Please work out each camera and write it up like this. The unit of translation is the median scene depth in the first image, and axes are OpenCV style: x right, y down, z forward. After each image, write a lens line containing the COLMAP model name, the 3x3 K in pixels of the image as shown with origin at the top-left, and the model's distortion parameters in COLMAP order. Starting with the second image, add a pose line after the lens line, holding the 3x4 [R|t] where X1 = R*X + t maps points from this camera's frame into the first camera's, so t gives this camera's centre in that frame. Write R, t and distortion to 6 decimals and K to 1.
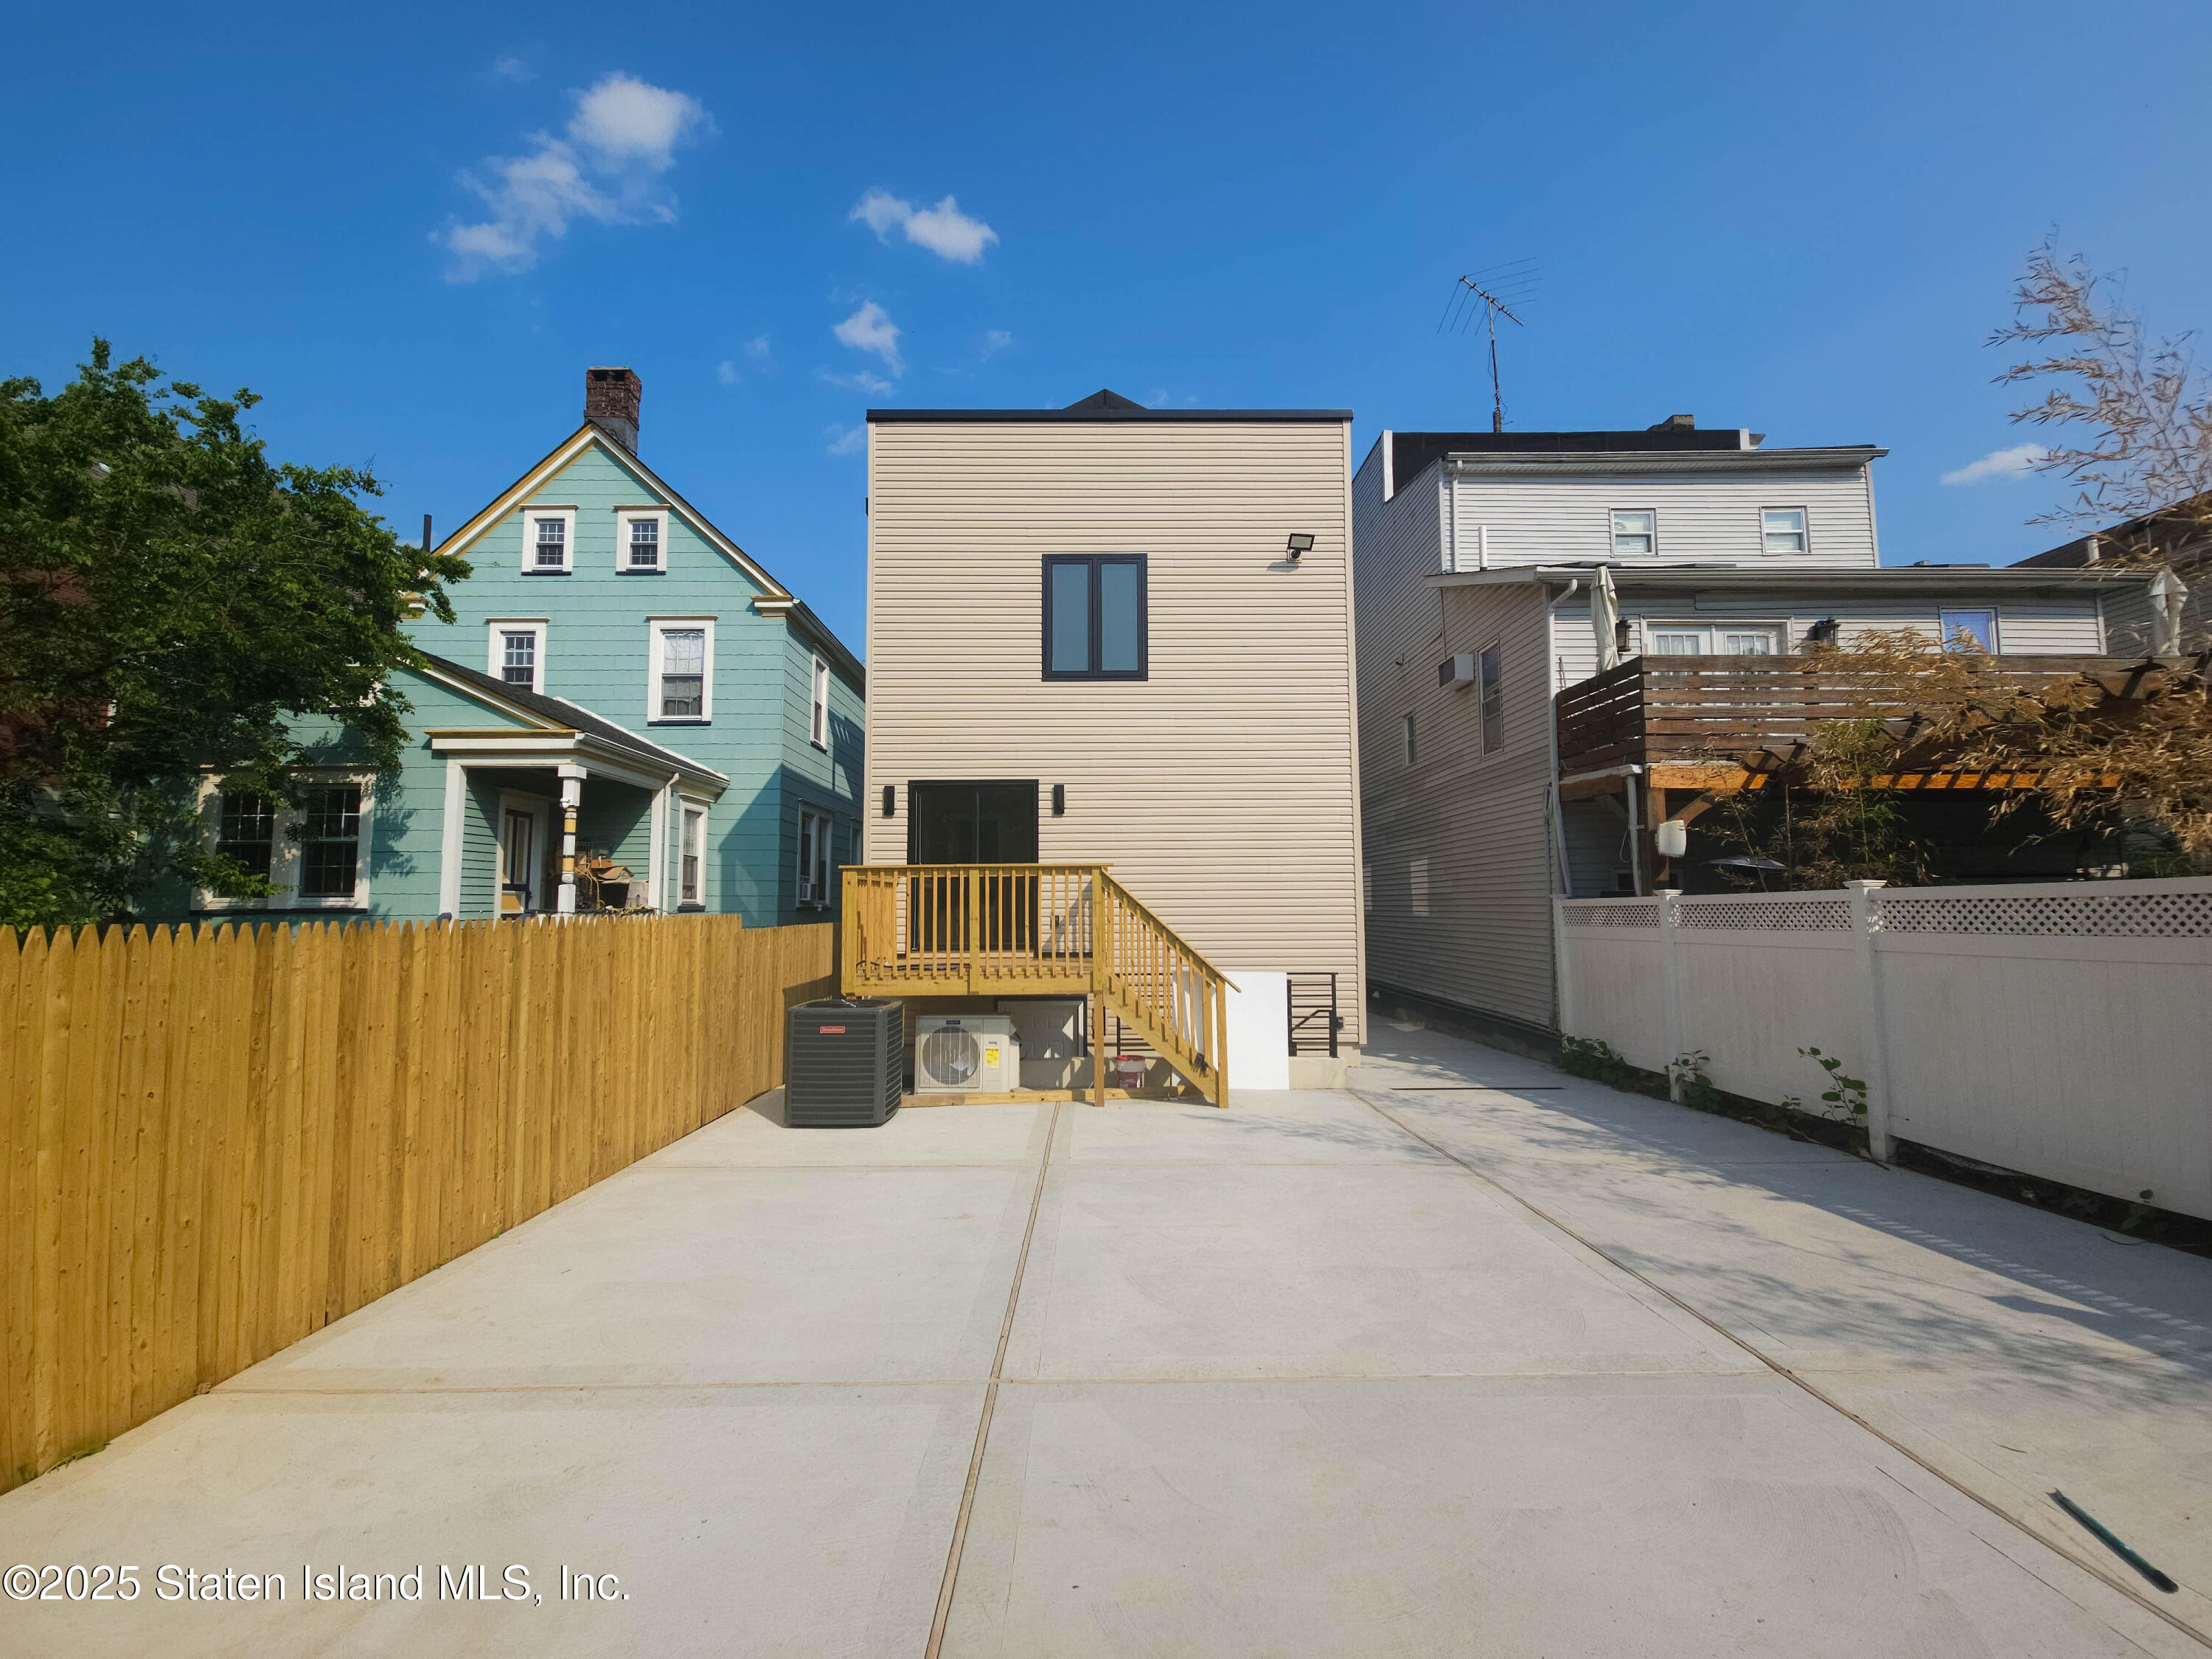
lens RADIAL K [[915.9, 0, 1111.3], [0, 915.9, 828.4], [0, 0, 1]] dist [0.013710, -0.014000]
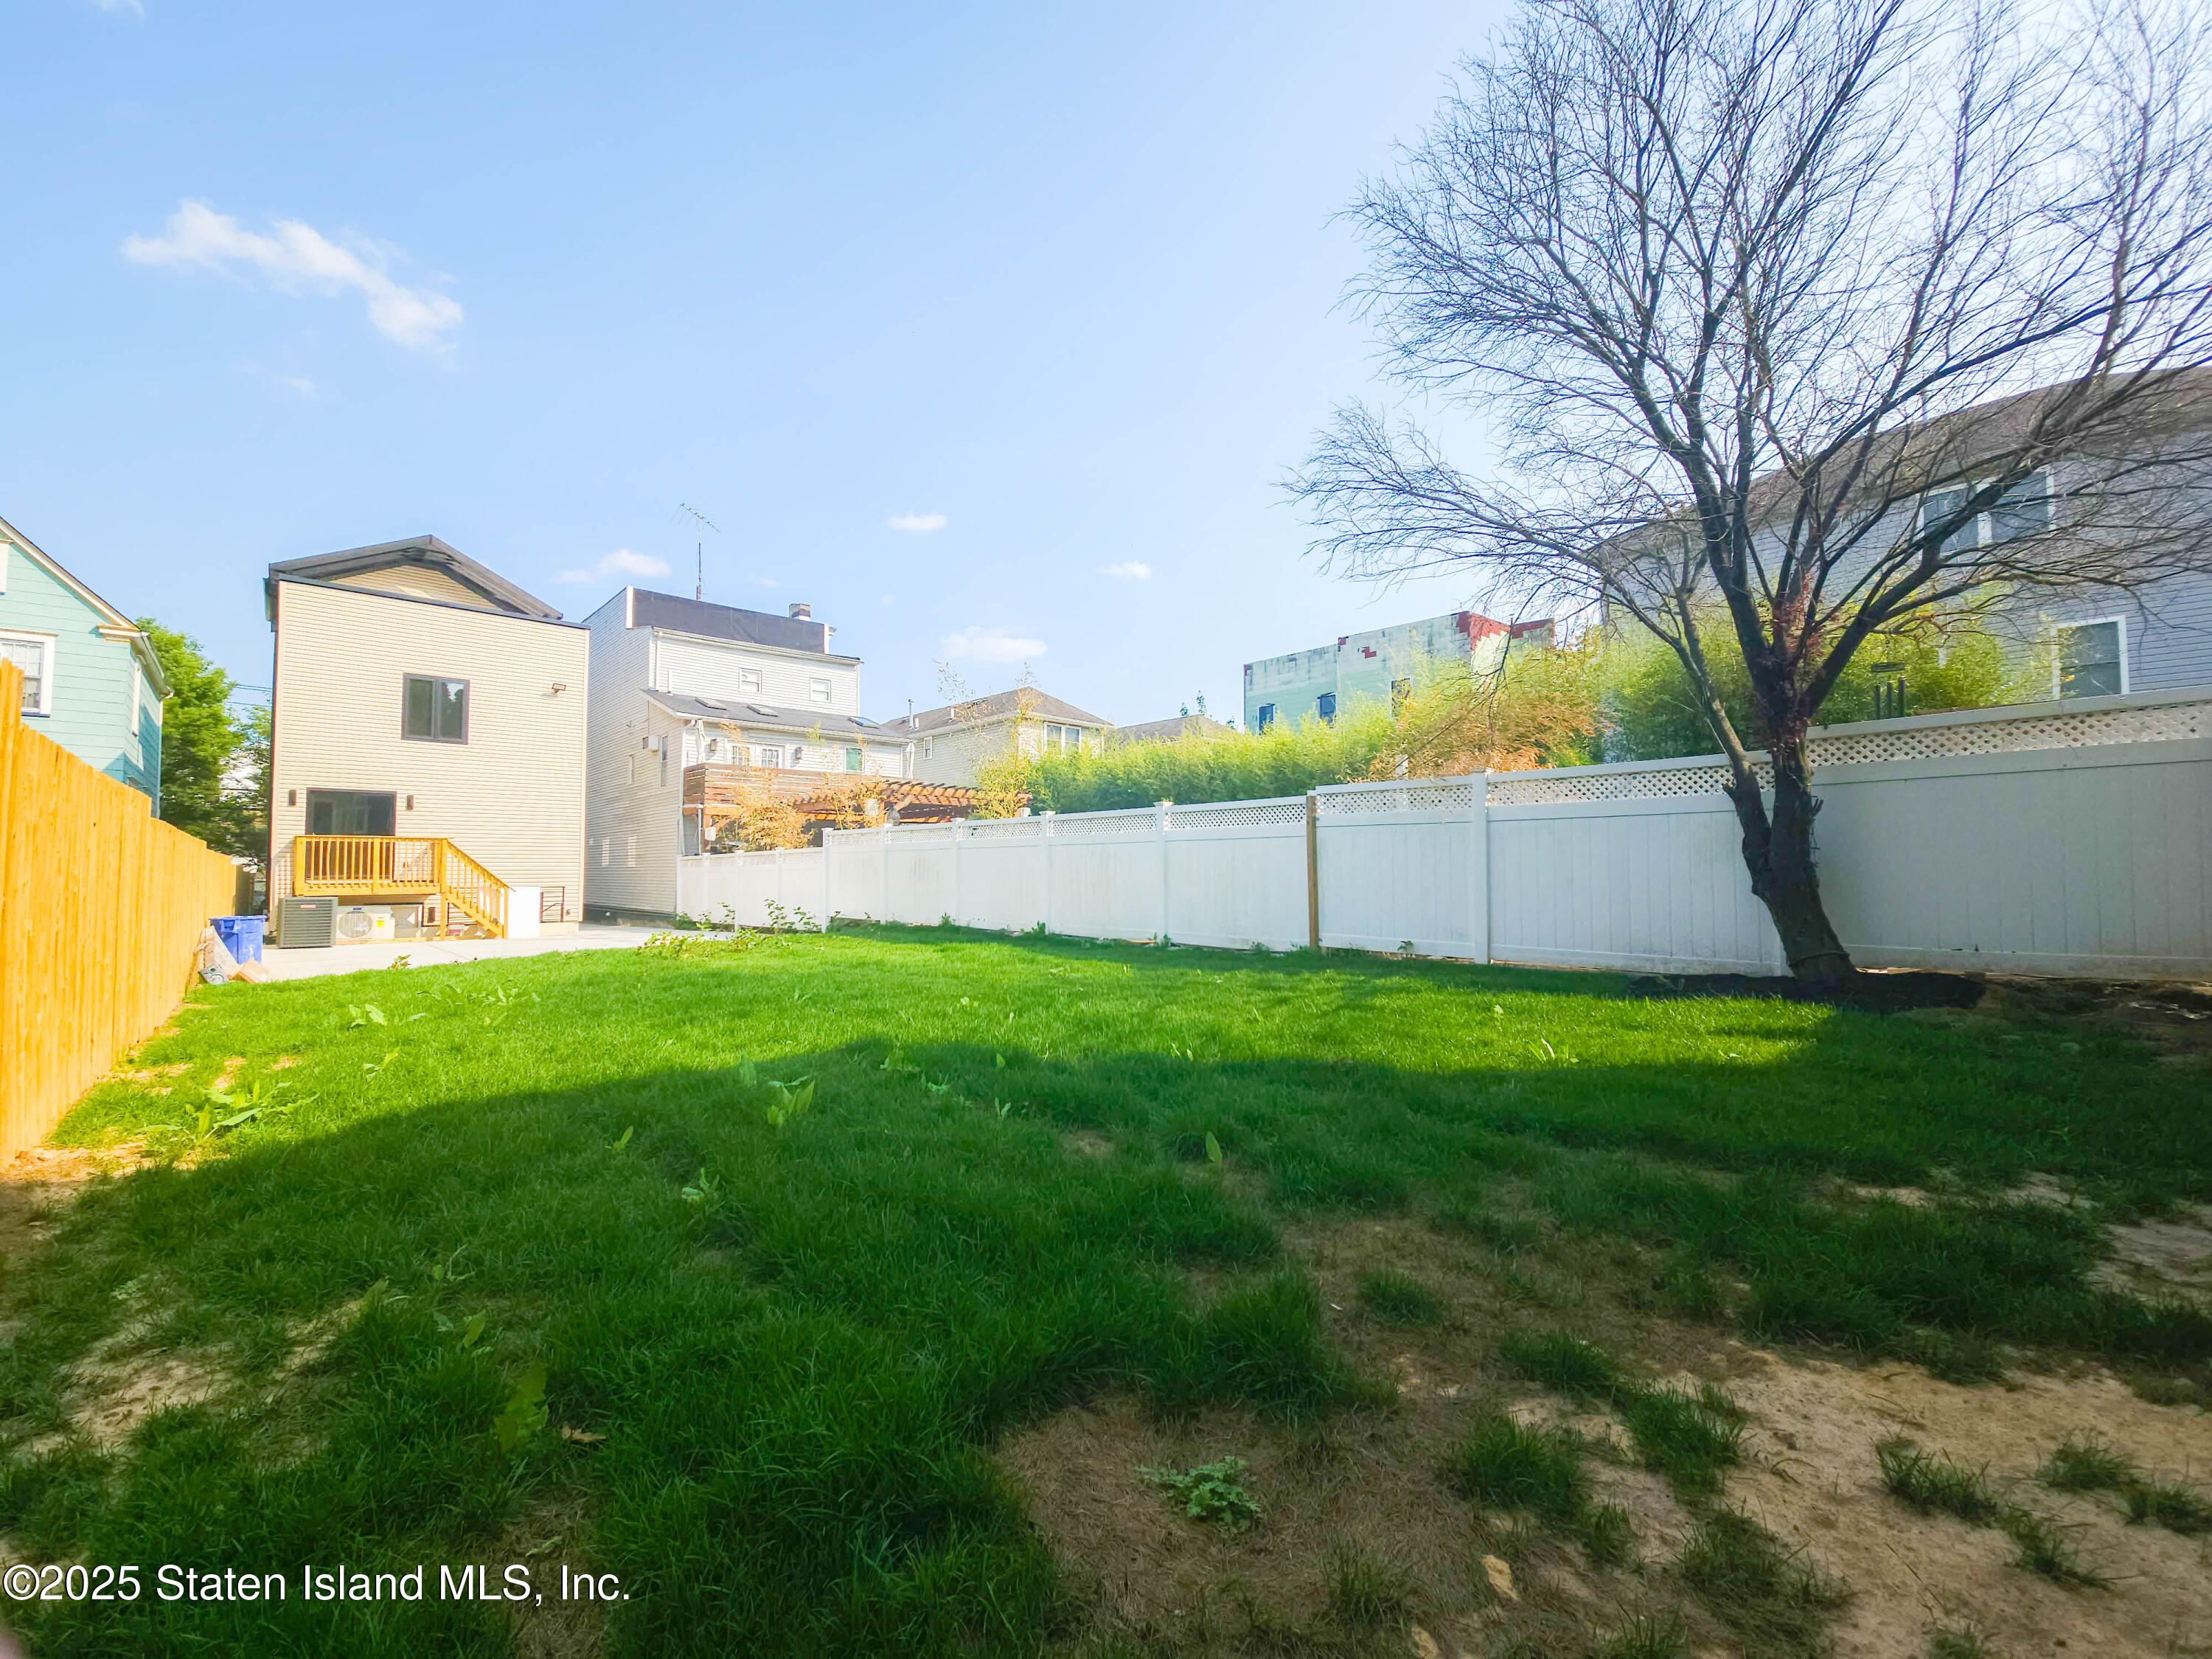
lens RADIAL K [[915.9, 0, 1111.3], [0, 915.9, 828.4], [0, 0, 1]] dist [0.013710, -0.014000]
pose [[0.753239, 0.033755, 0.656880, -0.213428], [-0.056848, 0.998286, 0.013888, -0.087847], [-0.655286, -0.047803, 0.753867, -1.440461]]
